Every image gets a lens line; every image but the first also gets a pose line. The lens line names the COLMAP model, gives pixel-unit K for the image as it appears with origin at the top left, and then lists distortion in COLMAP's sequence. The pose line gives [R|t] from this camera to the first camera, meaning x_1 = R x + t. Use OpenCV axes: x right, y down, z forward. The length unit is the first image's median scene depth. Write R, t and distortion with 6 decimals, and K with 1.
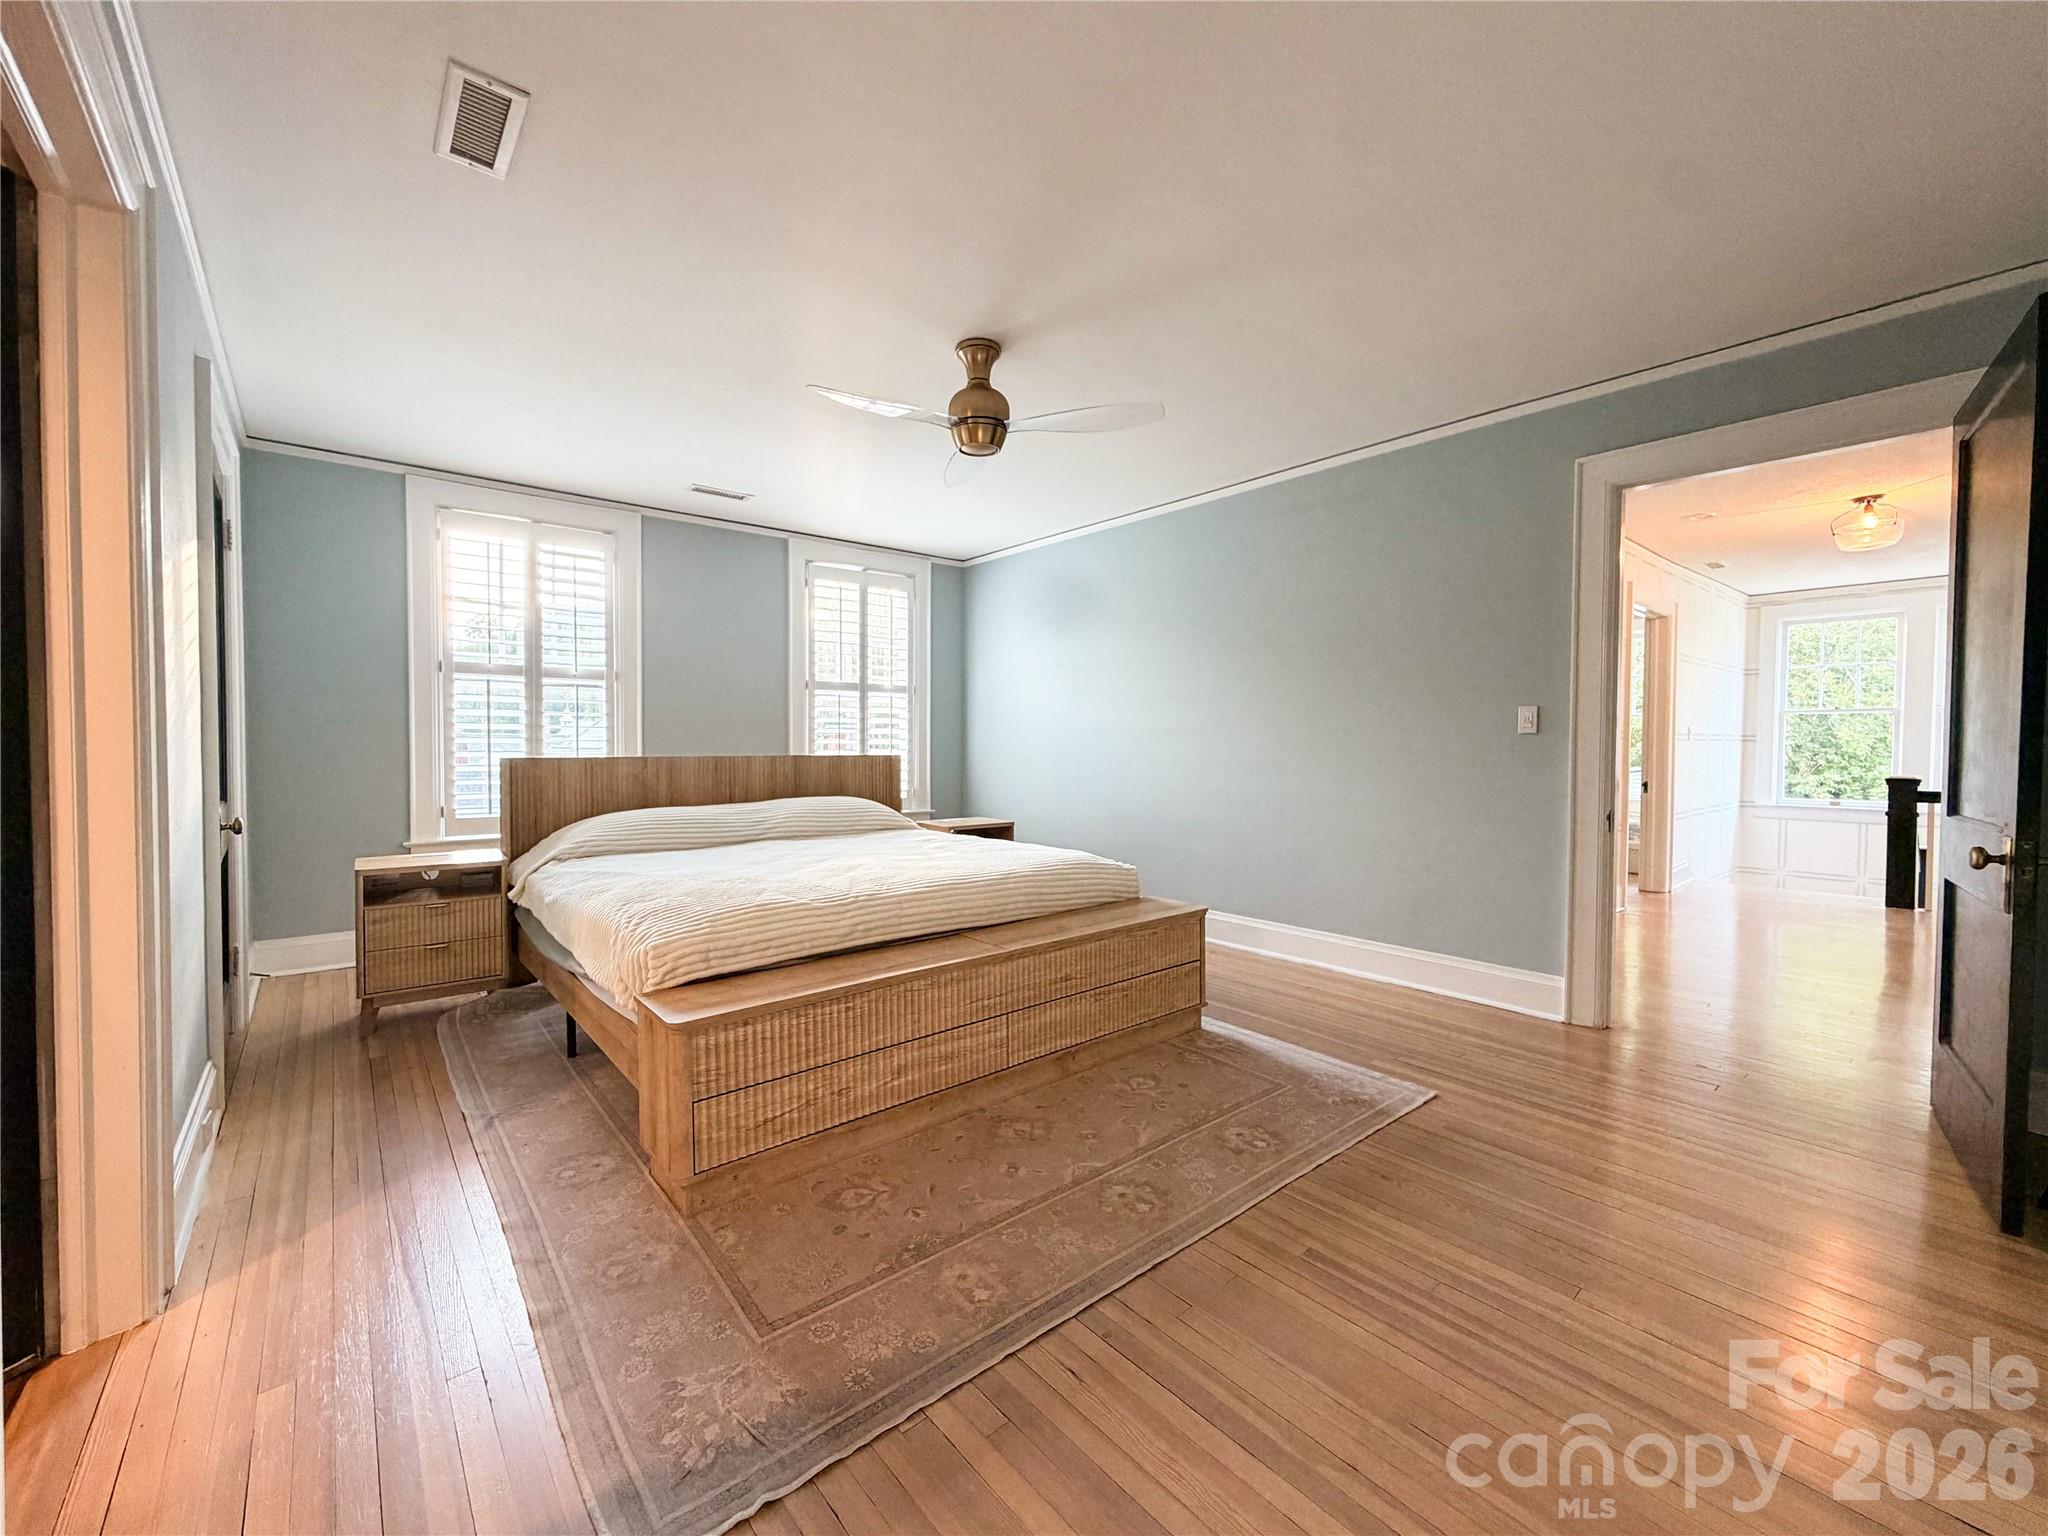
lens RADIAL K [[834.4, 0, 1028.2], [0, 834.4, 802.1], [0, 0, 1]] dist [-0.015227, 0.000000]
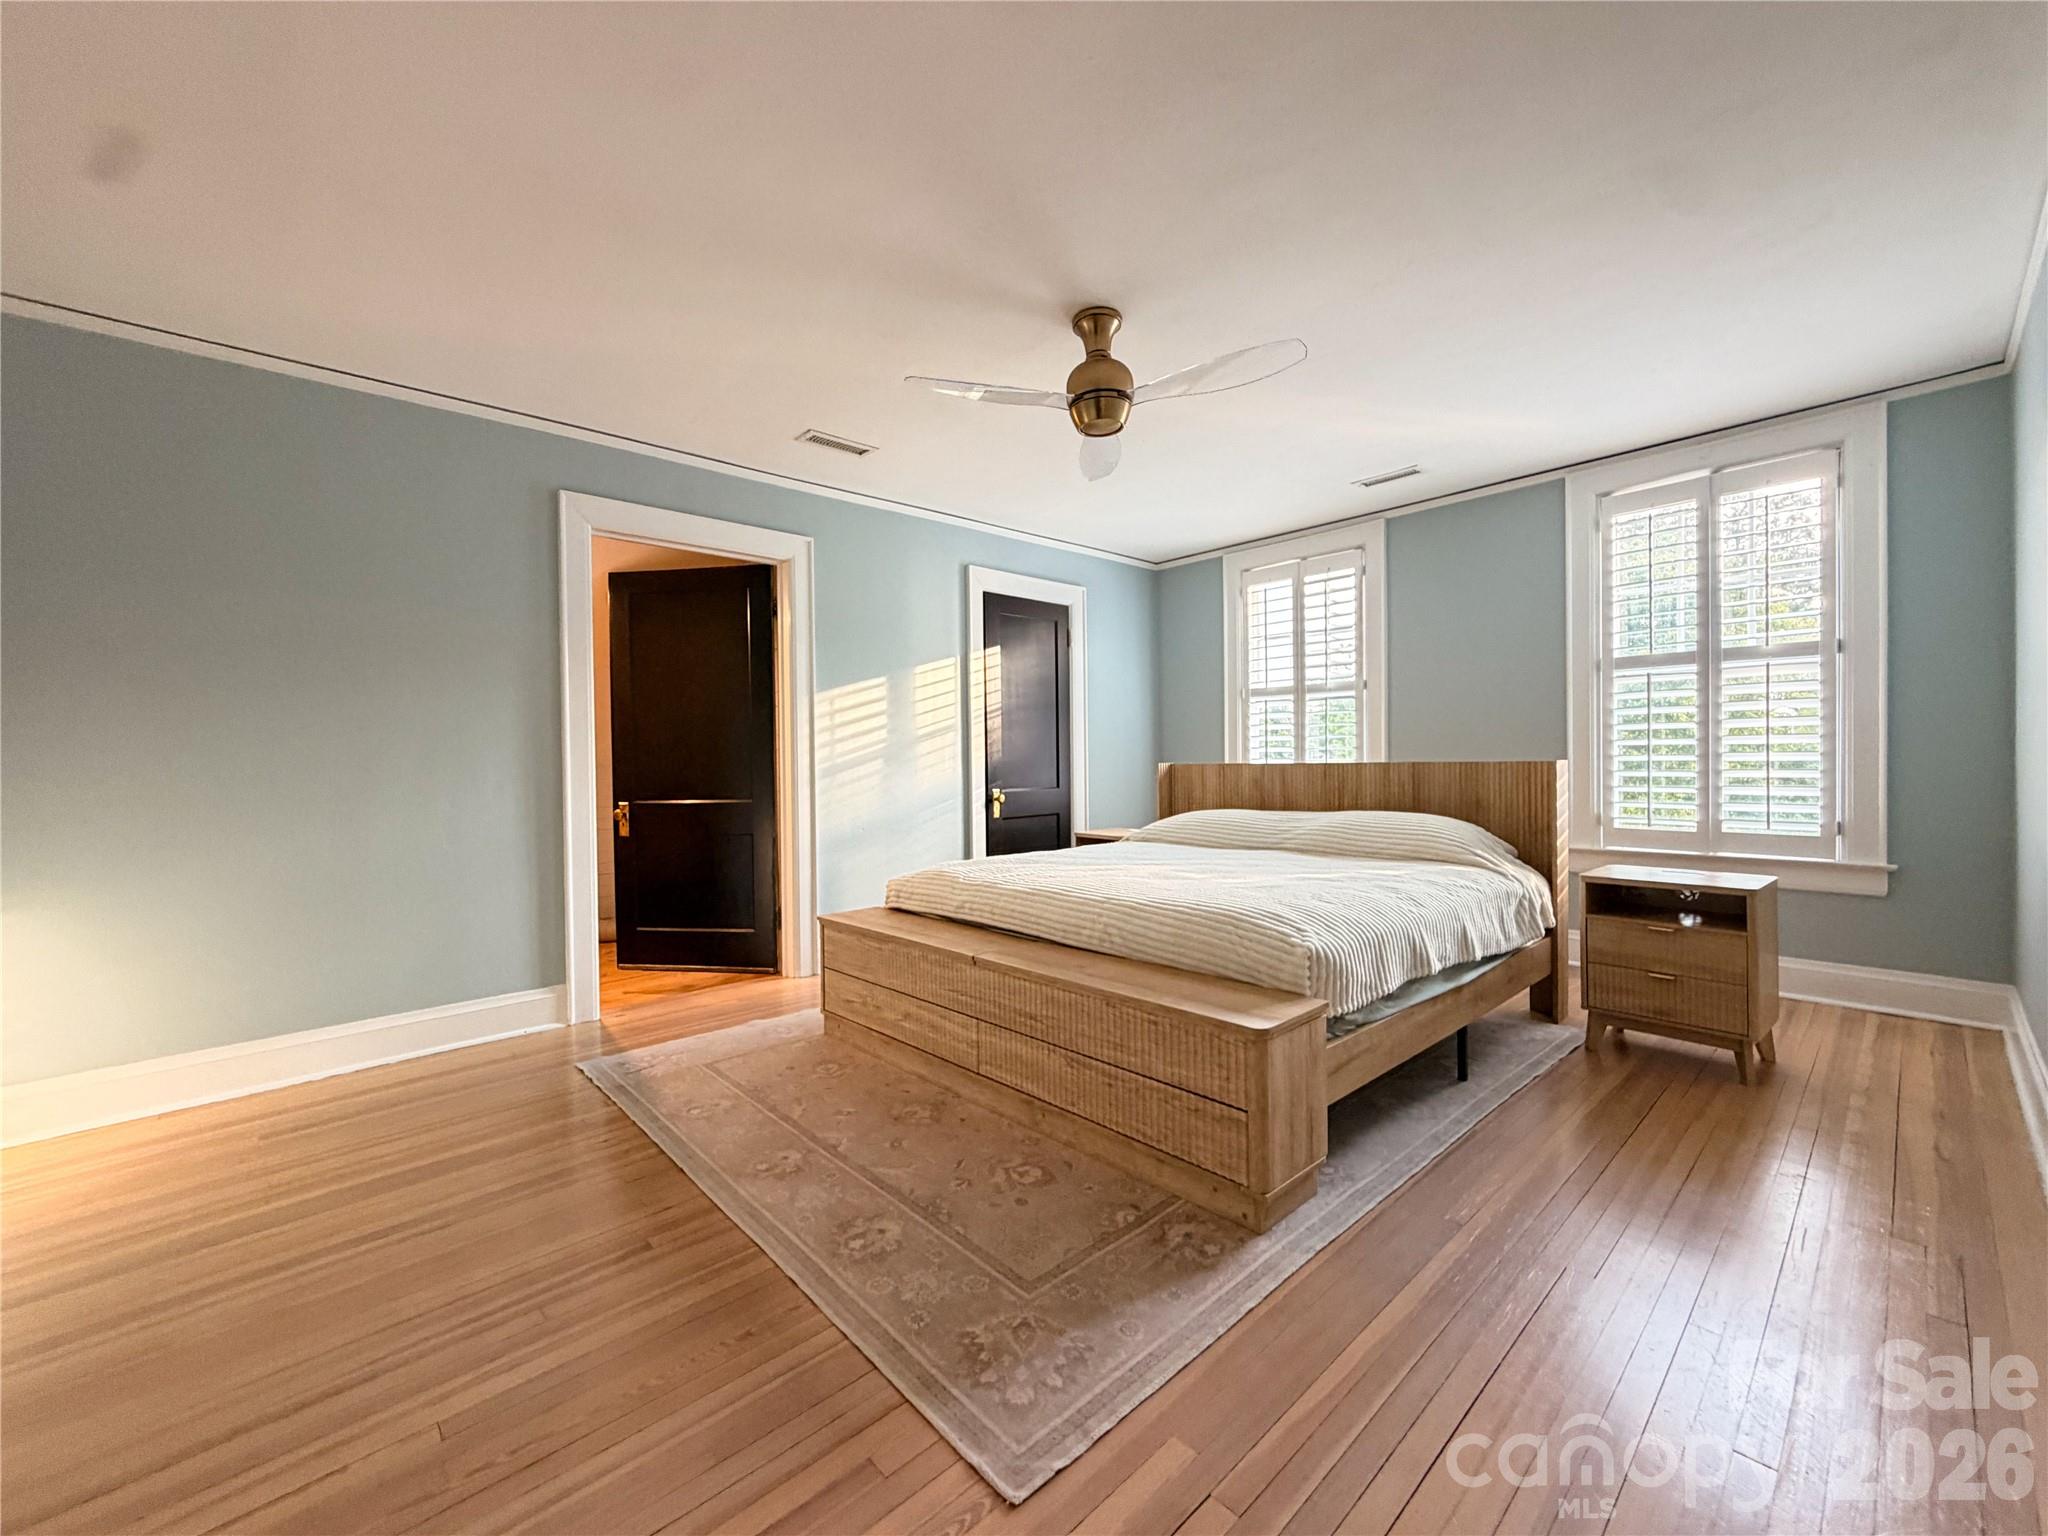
lens RADIAL K [[798.7, 0, 969.7], [0, 798.7, 773.3], [0, 0, 1]] dist [0.033839, -0.000034]
pose [[0.011639, 0.020392, -0.999724, 0.667213], [-0.052108, 0.998446, 0.019759, -0.047491], [0.998574, 0.051863, 0.012684, 0.668965]]
